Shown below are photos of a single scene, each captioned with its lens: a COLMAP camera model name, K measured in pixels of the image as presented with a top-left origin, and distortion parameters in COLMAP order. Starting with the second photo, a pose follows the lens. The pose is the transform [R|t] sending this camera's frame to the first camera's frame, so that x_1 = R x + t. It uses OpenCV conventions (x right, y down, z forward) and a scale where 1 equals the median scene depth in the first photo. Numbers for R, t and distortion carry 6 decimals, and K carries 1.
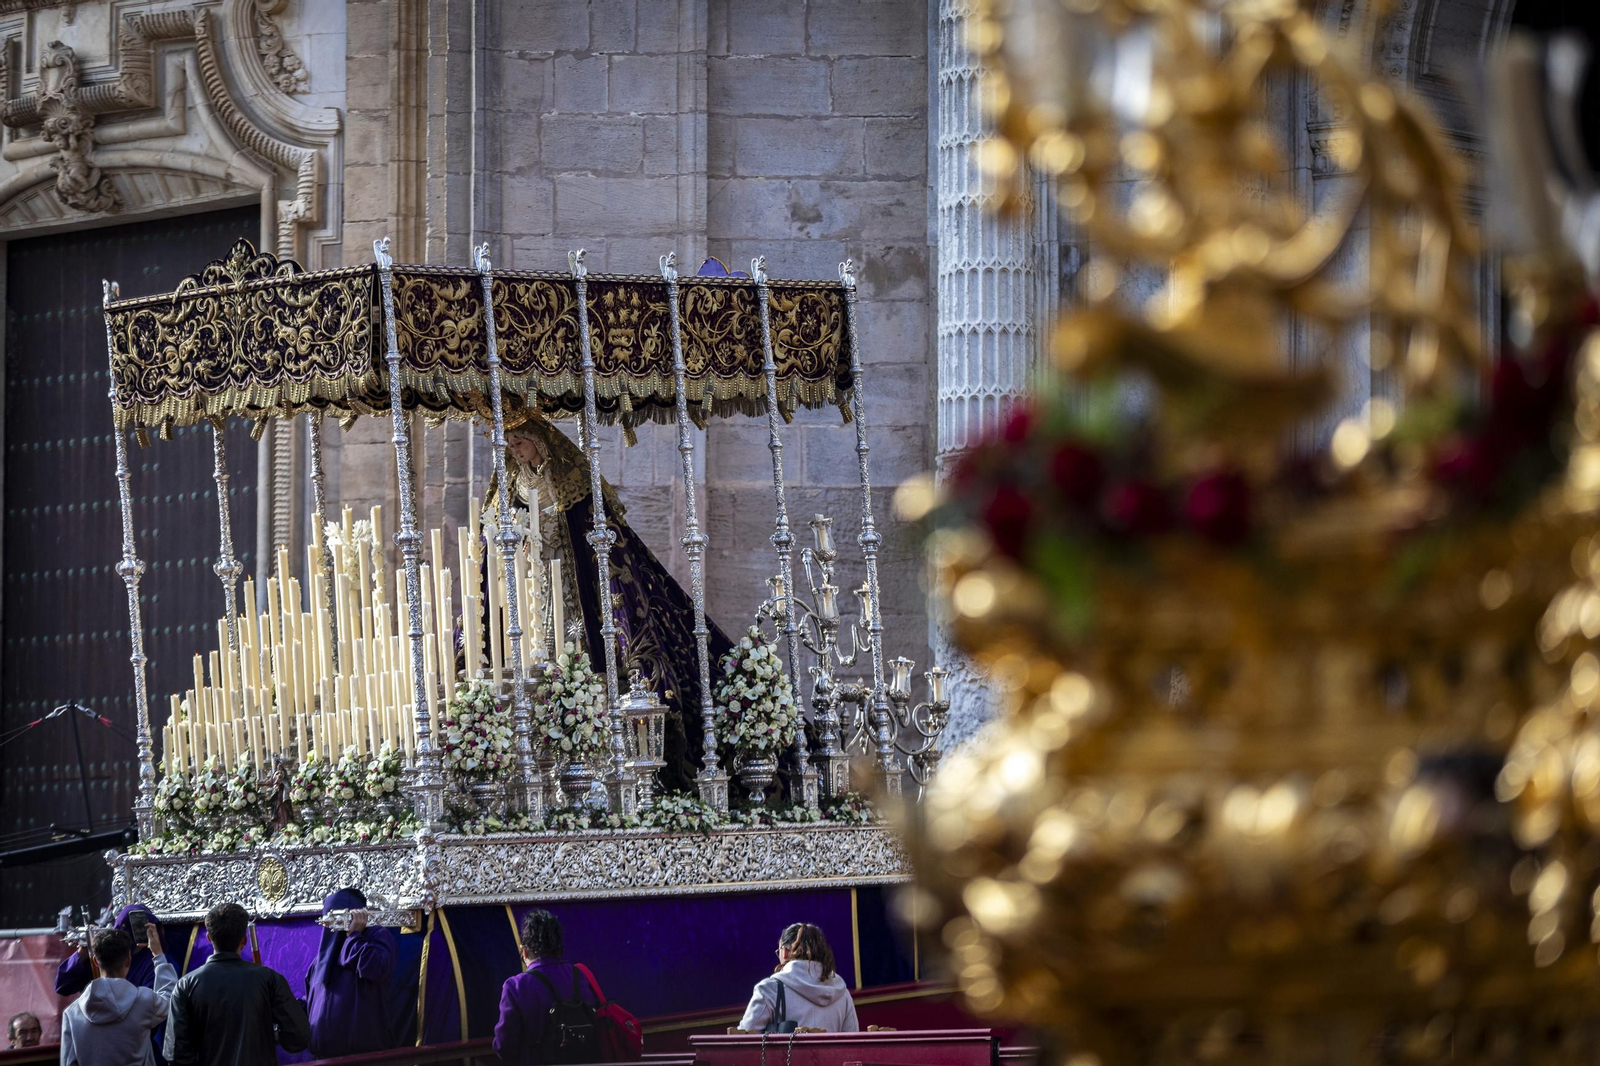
lens RADIAL K [[6866.6, 0, 800.0], [0, 6866.6, 533.0], [0, 0, 1]] dist [0.130280, -6.265651]
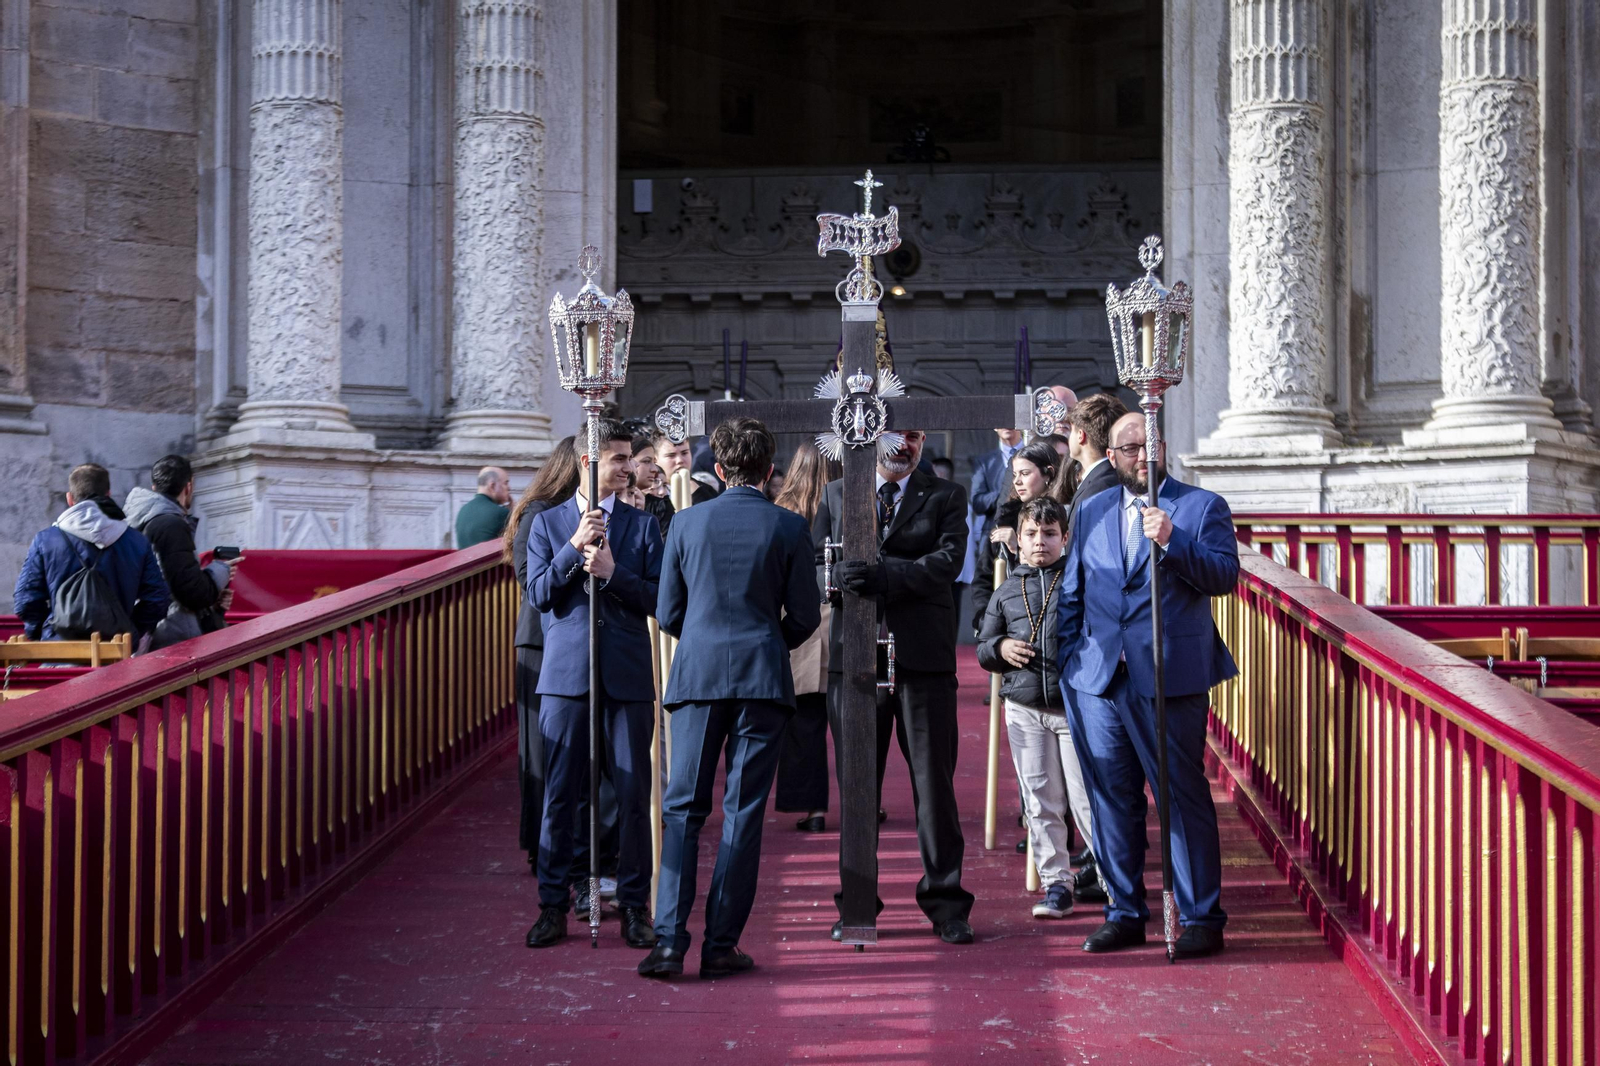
lens RADIAL K [[3362.9, 0, 538.0], [0, 3362.9, 599.2], [0, 0, 1]] dist [-0.009325, -0.026207]
pose [[0.814536, 0.033156, 0.579164, -0.228566], [-0.063088, 0.997507, 0.031622, 0.043669], [-0.576672, -0.062296, 0.814597, 0.463782]]
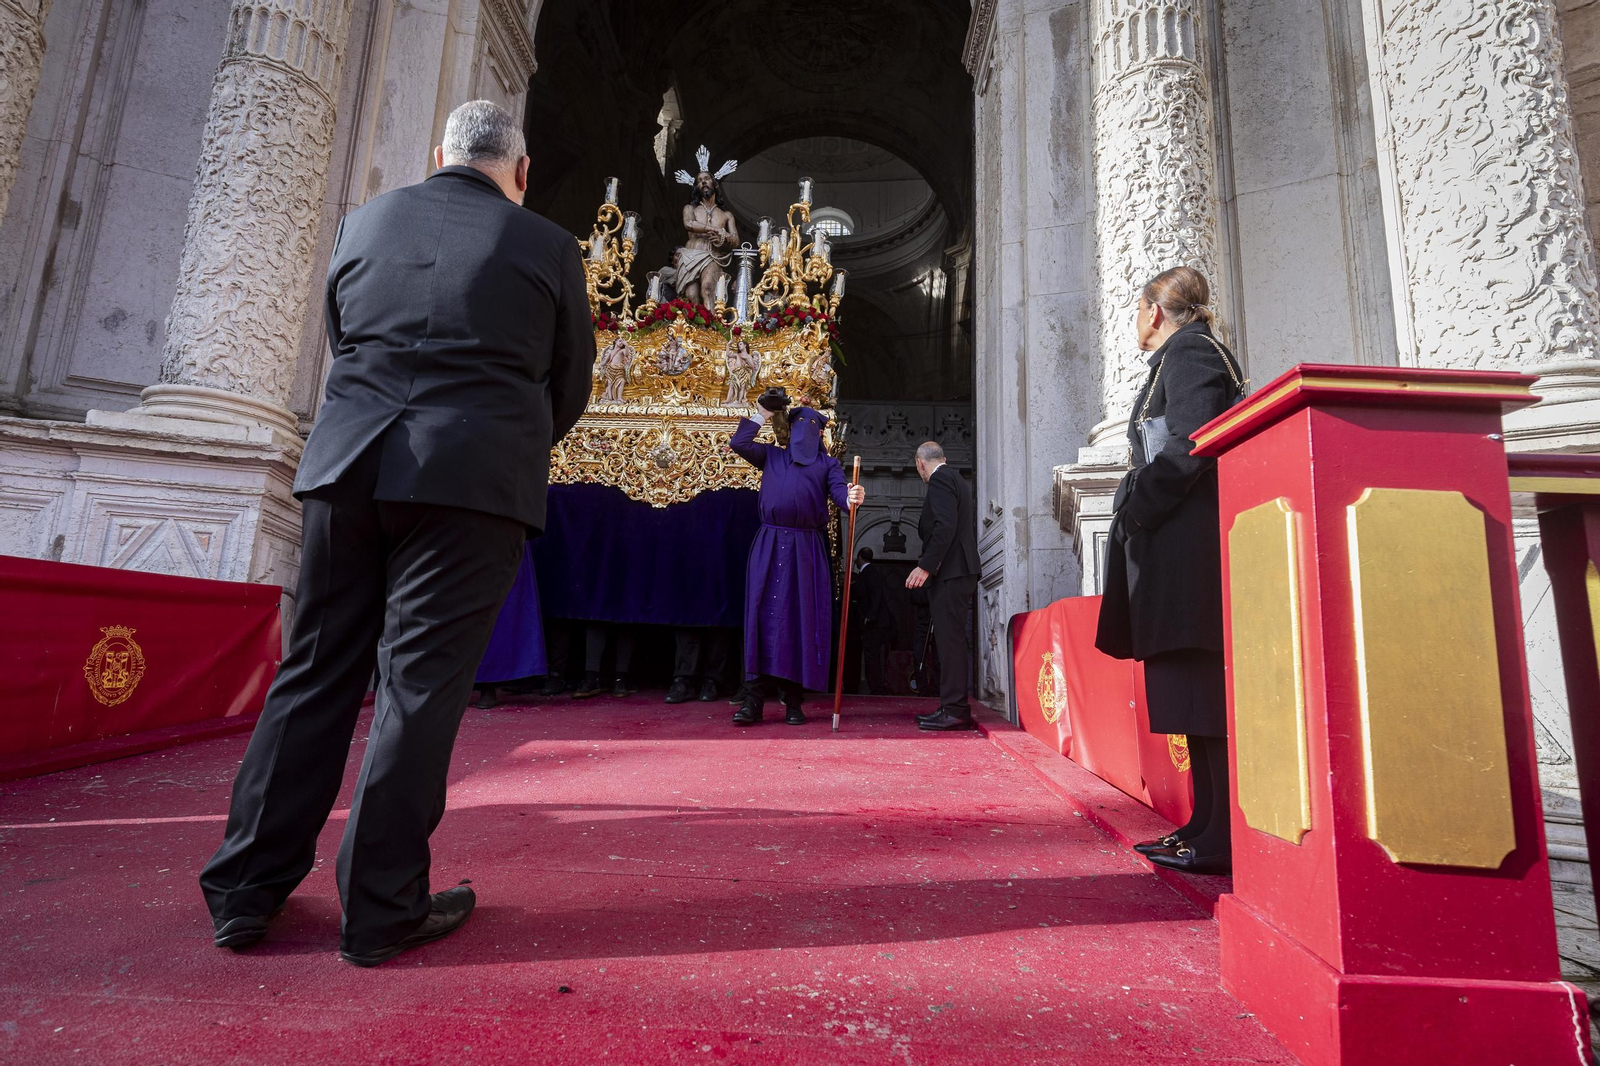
lens RADIAL K [[761.9, 0, 800.0], [0, 761.9, 533.0], [0, 0, 1]] dist [0.000955, -0.000198]
pose [[0.762159, 0.138077, 0.632493, 0.050475], [-0.096175, 0.990298, -0.100296, 0.050544], [-0.640206, 0.015611, 0.768045, 0.757148]]
